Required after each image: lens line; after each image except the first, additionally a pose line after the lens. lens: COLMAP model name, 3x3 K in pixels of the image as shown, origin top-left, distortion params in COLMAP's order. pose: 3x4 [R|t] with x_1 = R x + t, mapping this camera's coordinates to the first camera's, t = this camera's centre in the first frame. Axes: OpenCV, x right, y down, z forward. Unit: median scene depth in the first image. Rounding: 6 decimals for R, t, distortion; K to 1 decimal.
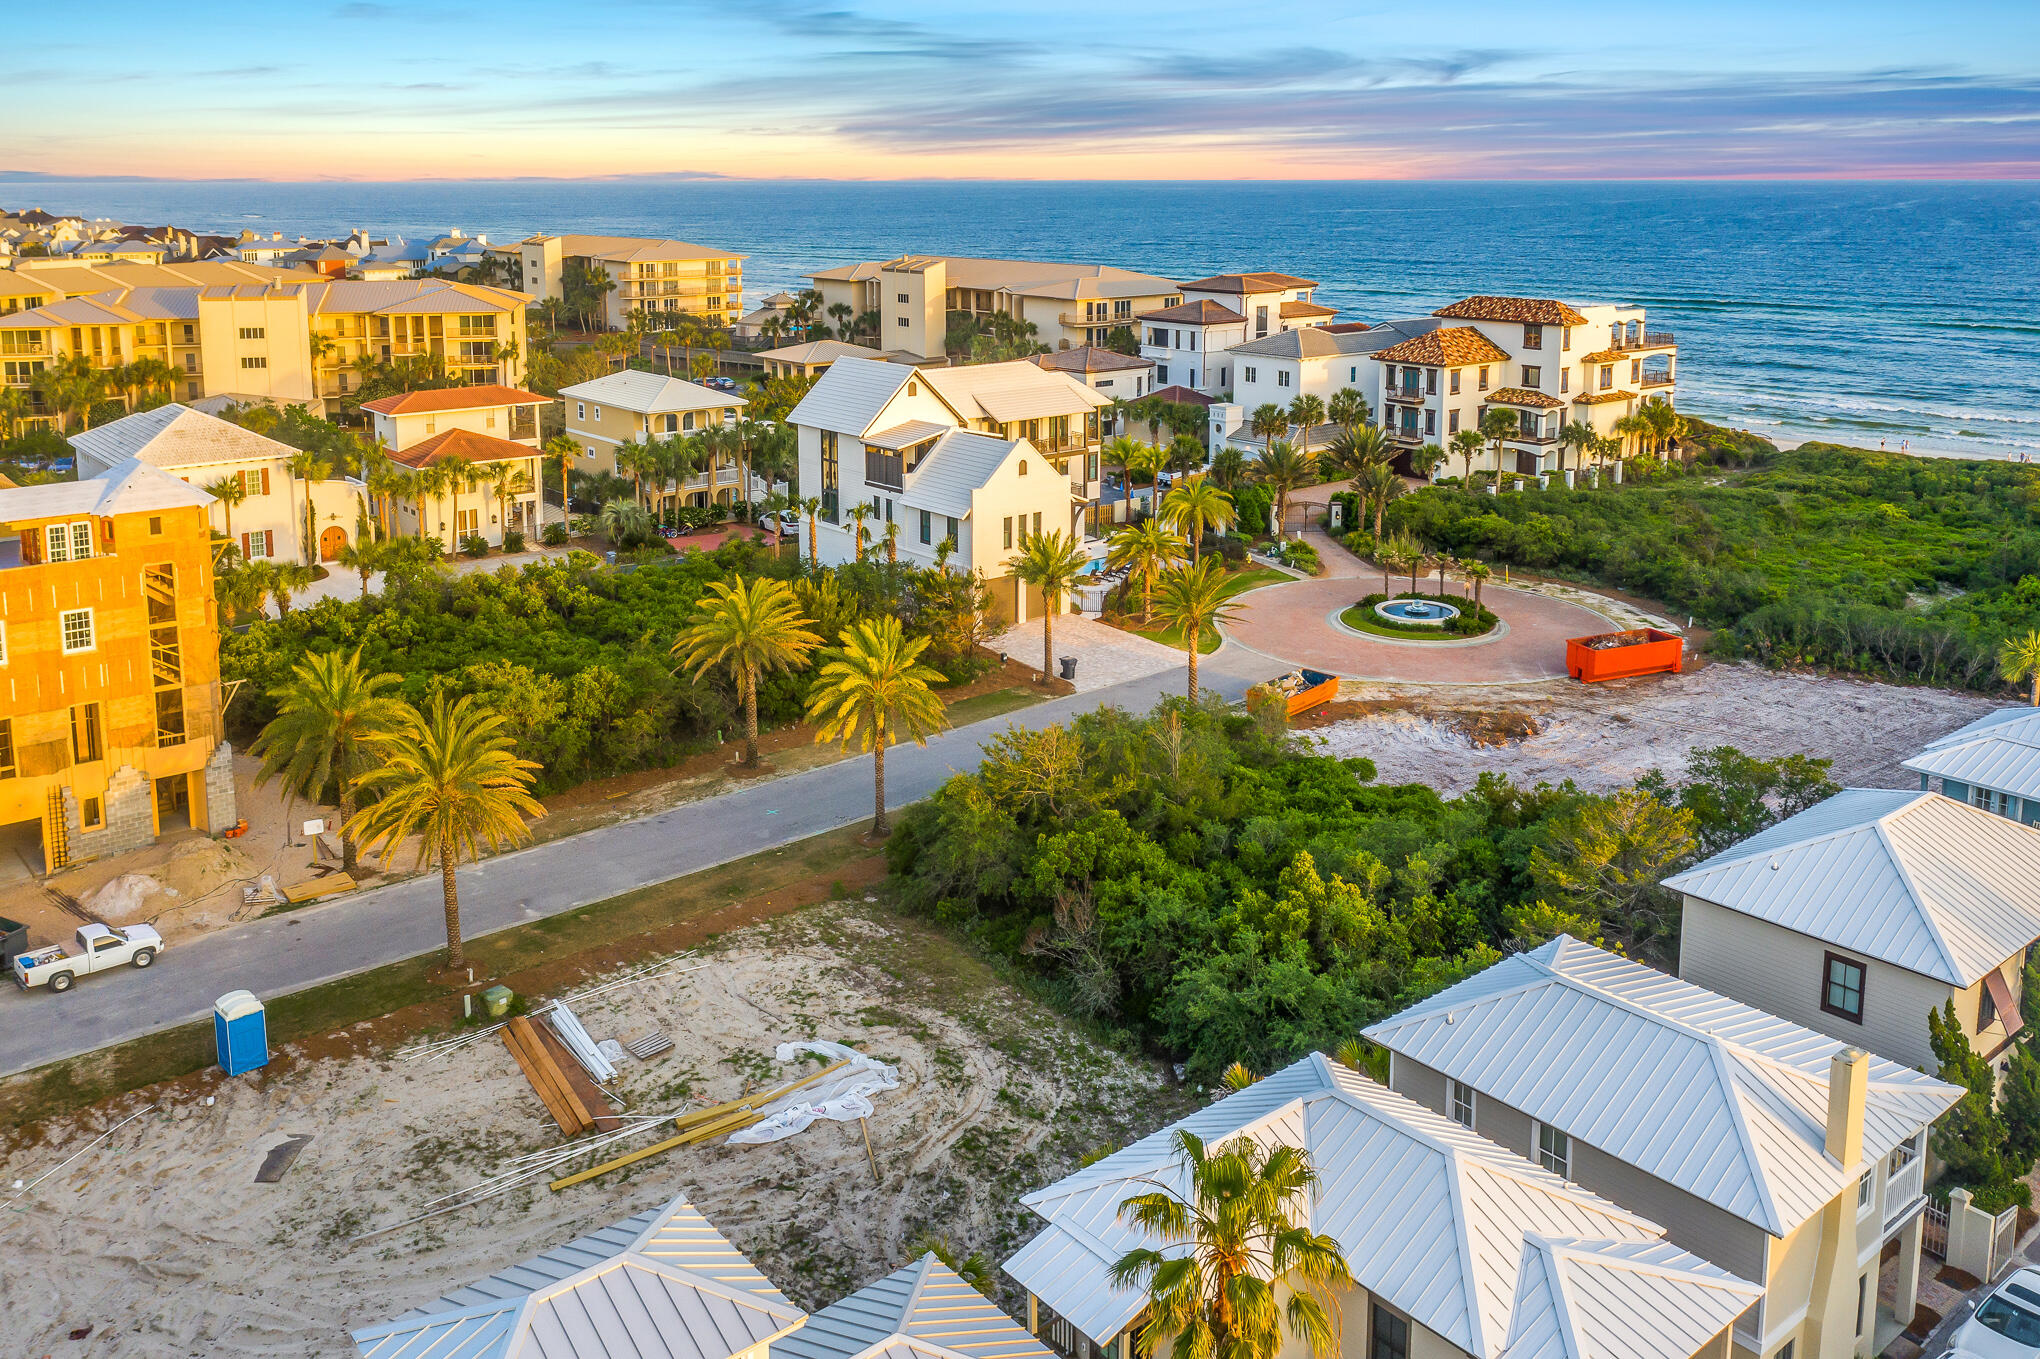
lens RADIAL K [[1659.5, 0, 1029.3], [0, 1659.5, 437.6], [0, 0, 1]] dist [-0.009369, 0.003970]
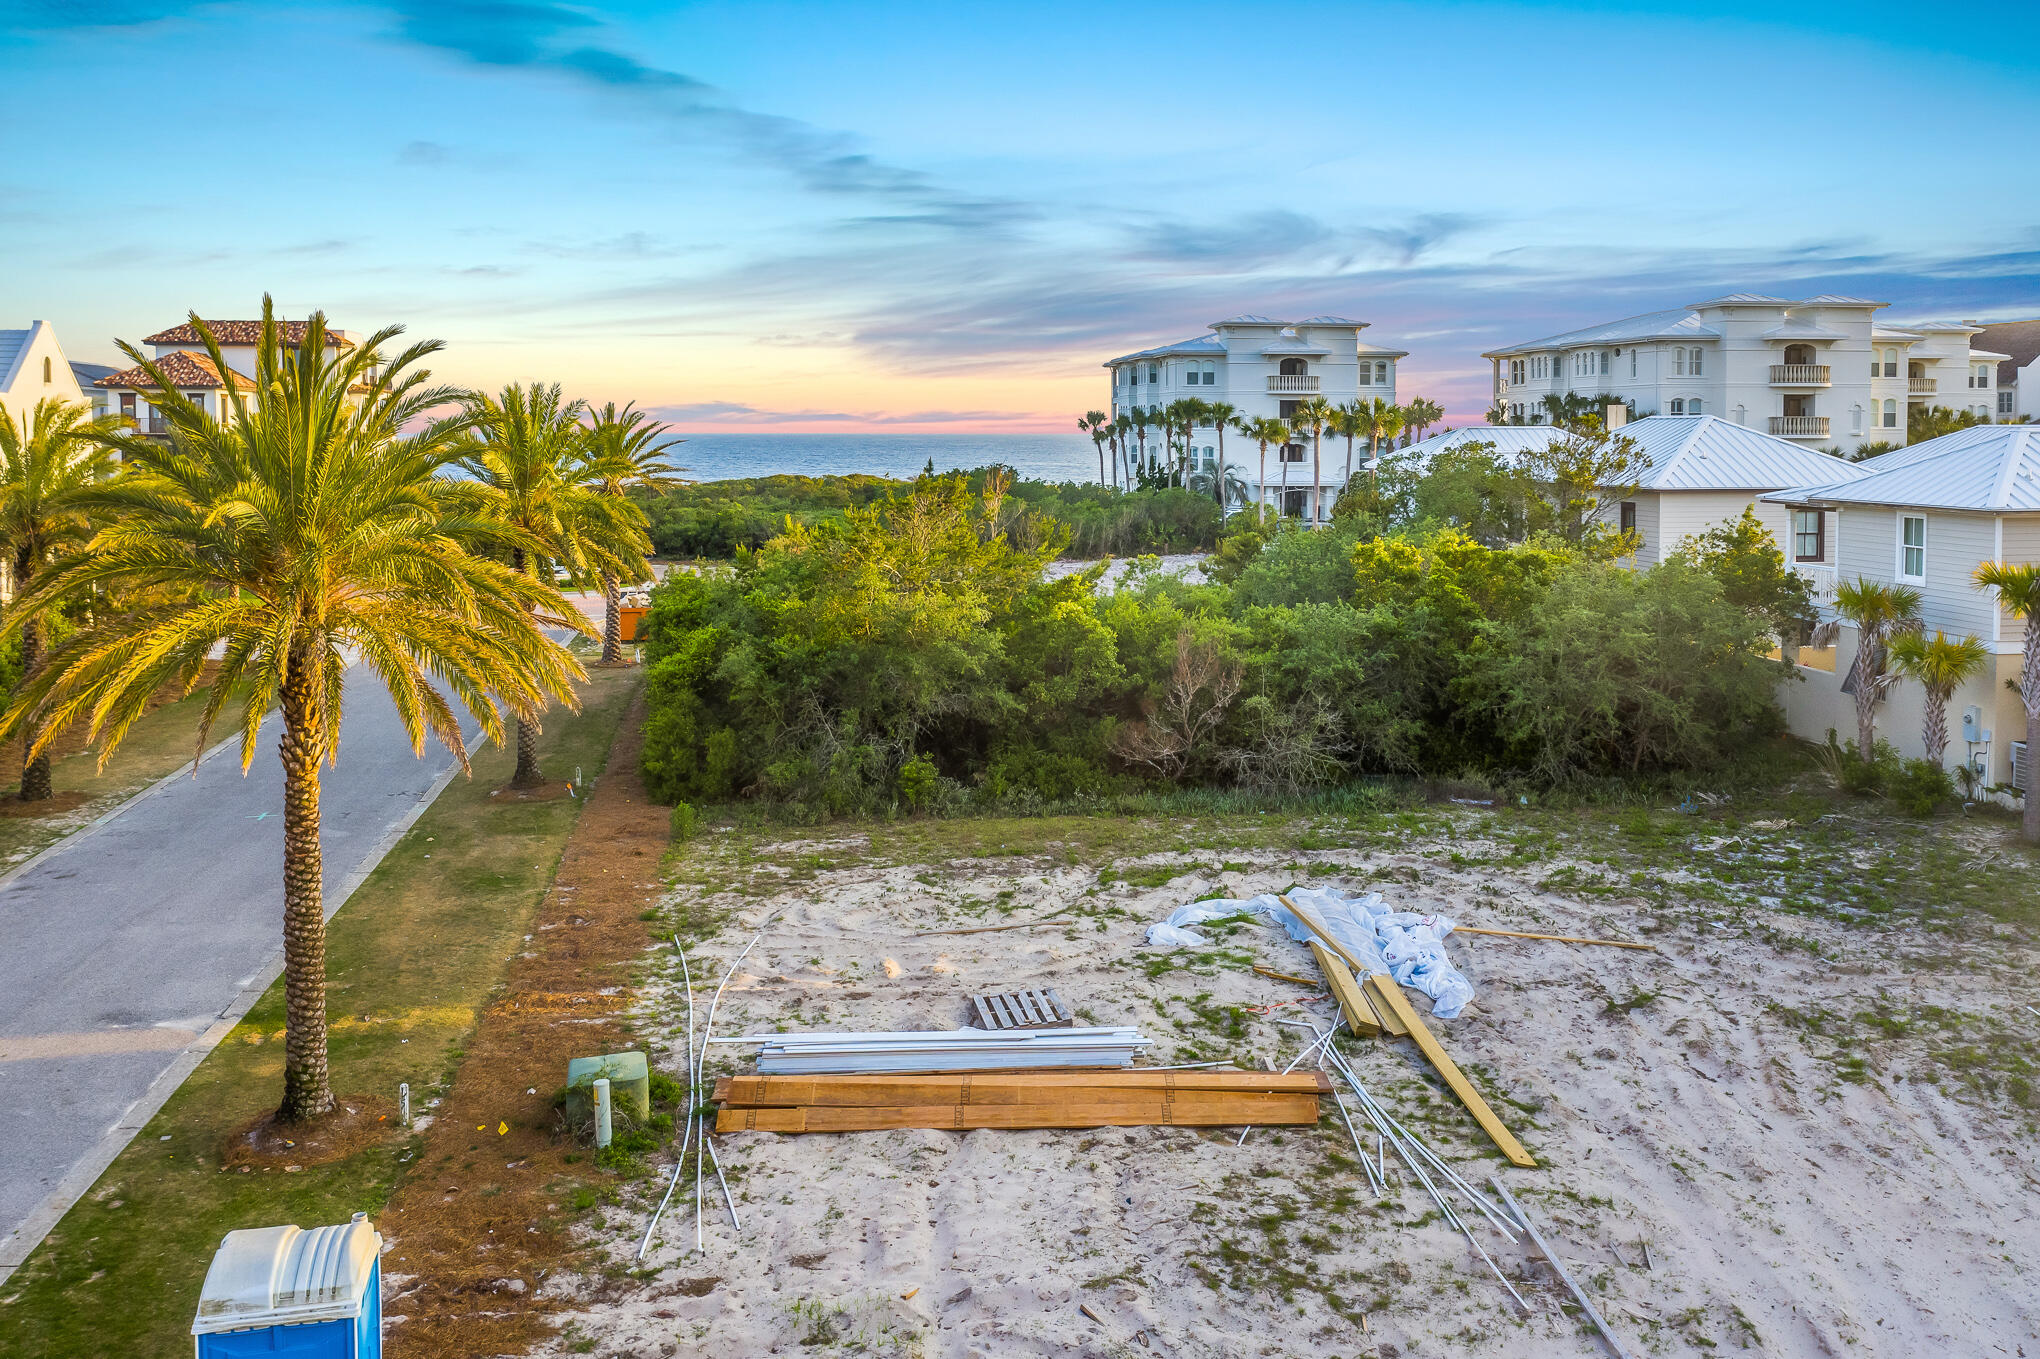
lens RADIAL K [[1653.4, 0, 1018.9], [0, 1653.4, 478.8], [0, 0, 1]] dist [-0.007875, 0.001489]
pose [[0.528252, -0.026159, 0.848685, -0.241543], [0.128365, 0.990497, -0.049369, 0.097654], [-0.839329, 0.135020, 0.526590, 0.295762]]
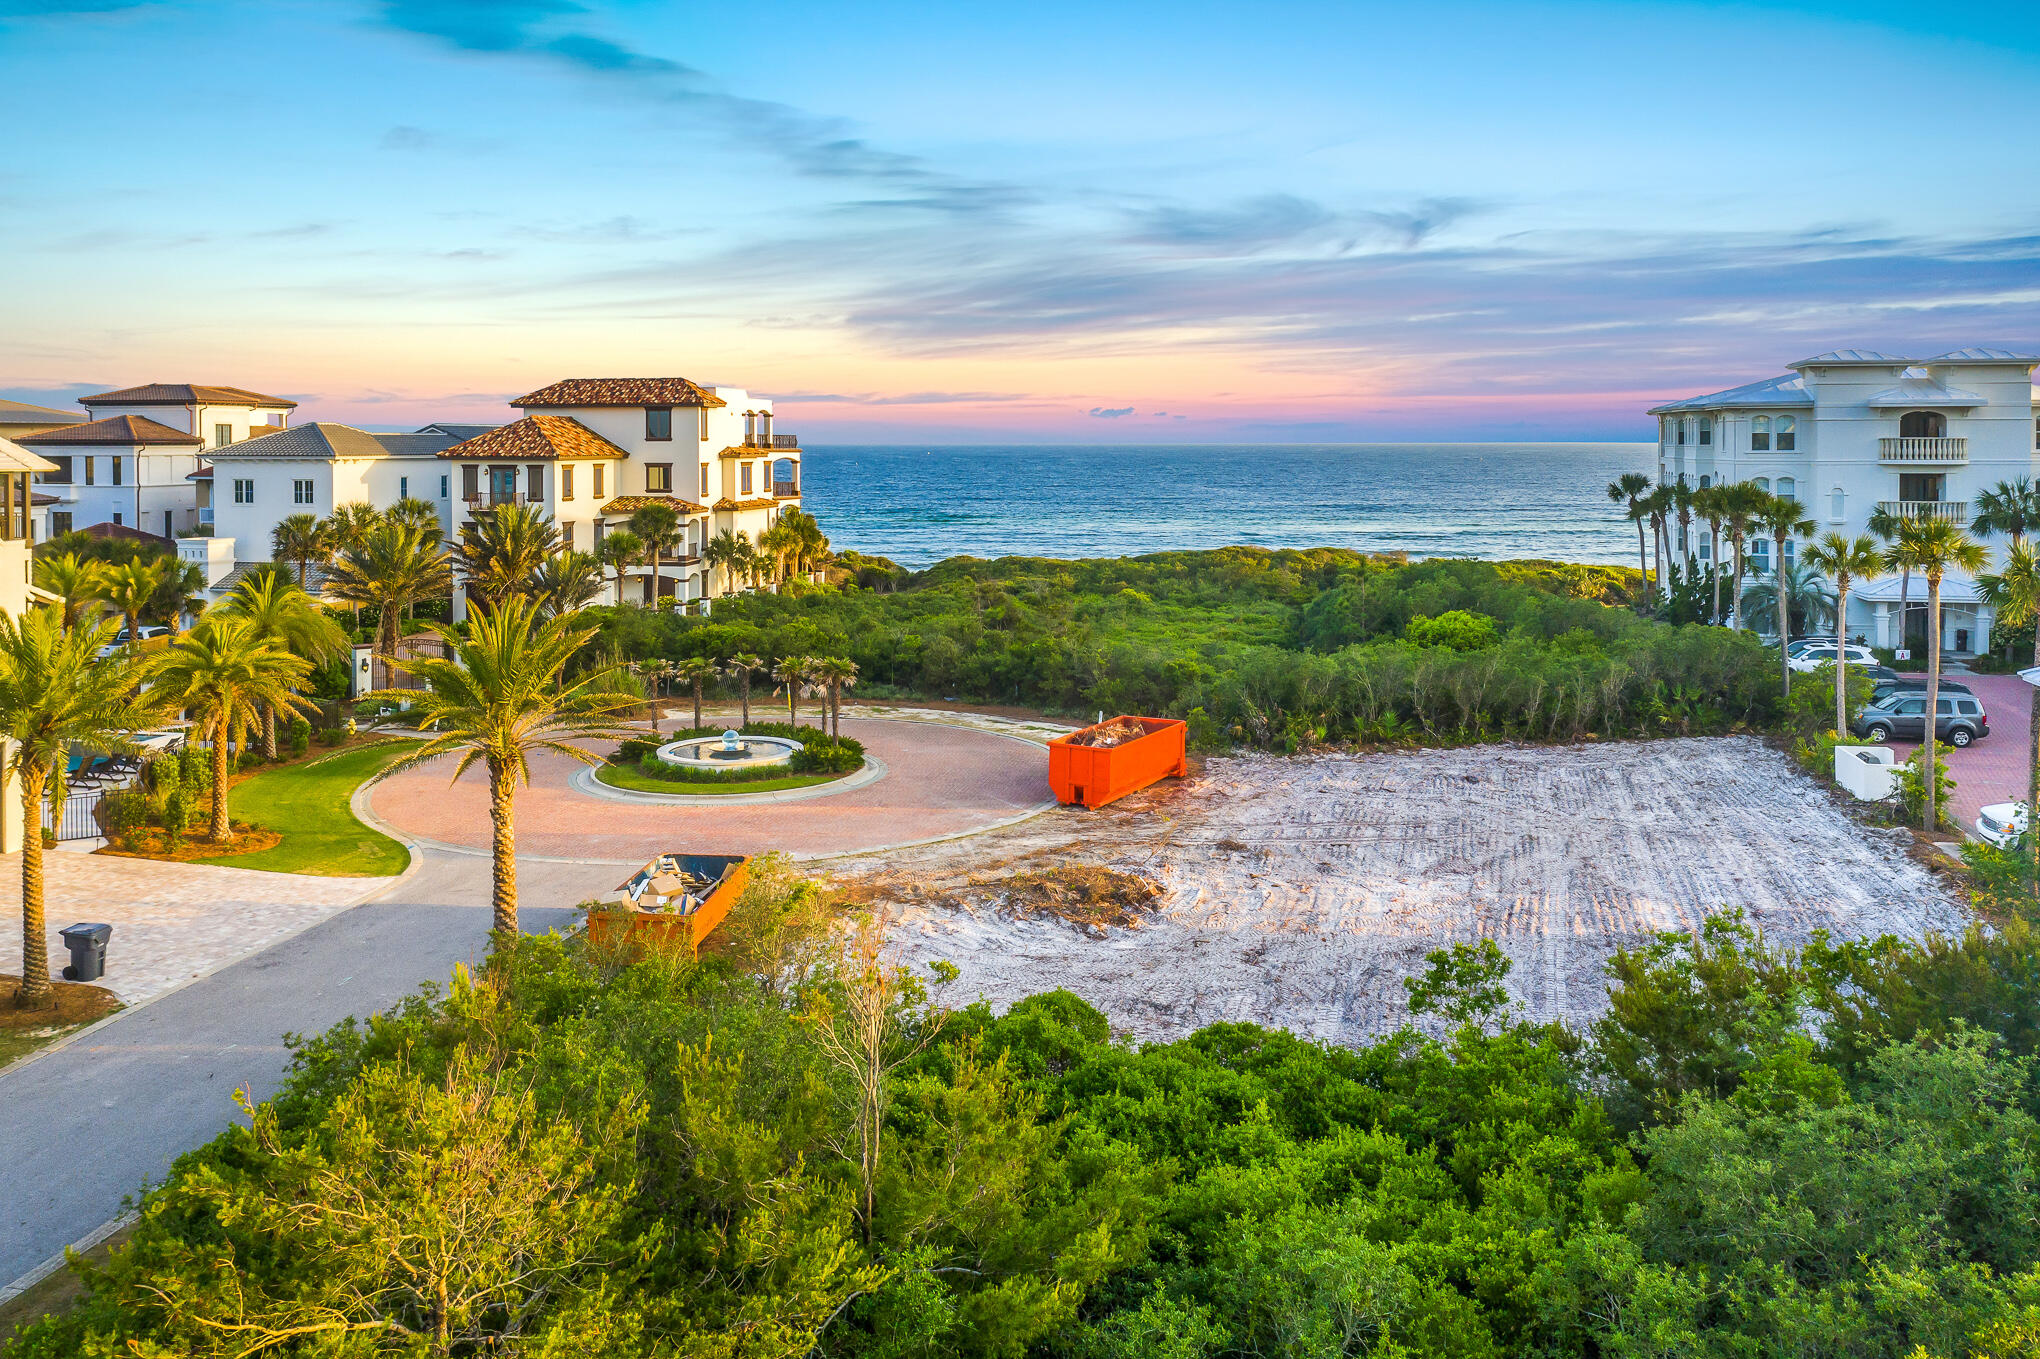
lens RADIAL K [[1660.3, 0, 1016.7], [0, 1660.3, 463.3], [0, 0, 1]] dist [-0.004518, -0.001545]
pose [[0.791533, -0.010727, 0.611032, -0.028474], [0.095541, 0.989724, -0.106388, 0.058348], [-0.603612, 0.142588, 0.784424, 0.362341]]
